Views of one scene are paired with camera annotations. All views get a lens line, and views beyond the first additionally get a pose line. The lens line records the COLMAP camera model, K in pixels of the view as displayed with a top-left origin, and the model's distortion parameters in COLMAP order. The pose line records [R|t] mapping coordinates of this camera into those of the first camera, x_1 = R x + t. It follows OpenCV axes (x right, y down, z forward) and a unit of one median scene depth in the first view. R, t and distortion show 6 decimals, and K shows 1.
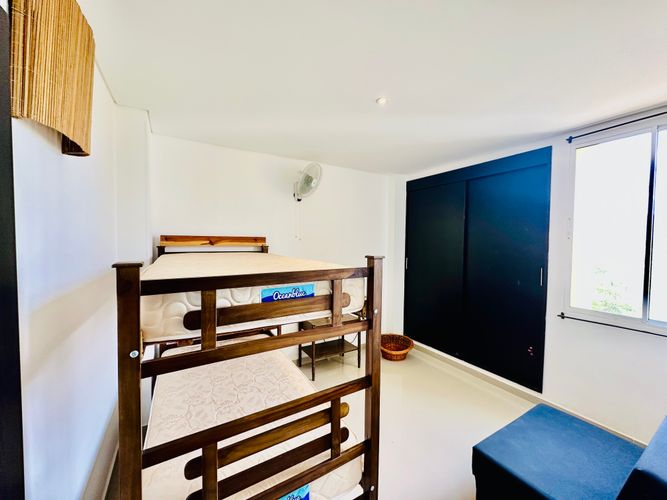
lens RADIAL K [[266.1, 0, 333.5], [0, 266.1, 250.0], [0, 0, 1]] dist [-0.002364, -0.000306]
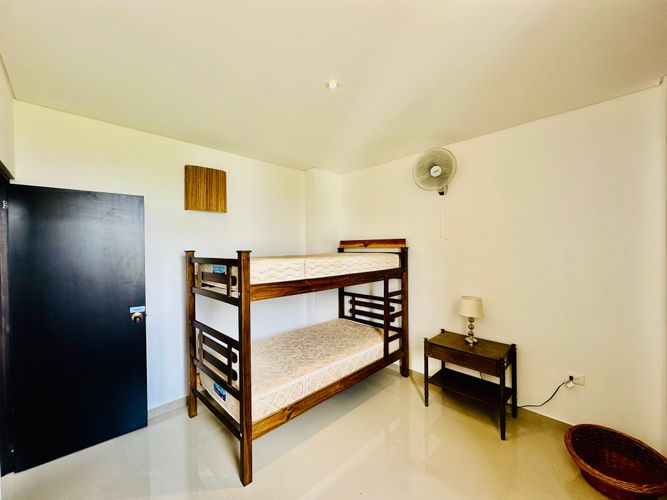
lens RADIAL K [[266.1, 0, 333.5], [0, 266.1, 250.0], [0, 0, 1]] dist [-0.002364, -0.000306]
pose [[0.251551, -0.005533, -0.967828, 0.713601], [-0.020757, 0.999723, -0.011111, 0.012501], [0.967622, 0.022884, 0.251366, 0.525307]]
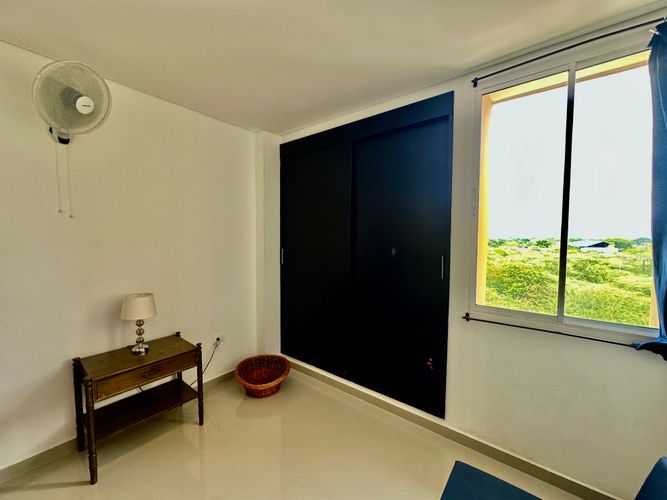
lens RADIAL K [[266.1, 0, 333.5], [0, 266.1, 250.0], [0, 0, 1]] dist [-0.002364, -0.000306]
pose [[0.933790, -0.023153, 0.357073, 0.204852], [0.016265, 0.999619, 0.022282, 0.027455], [-0.357452, -0.014999, 0.933811, 0.369848]]
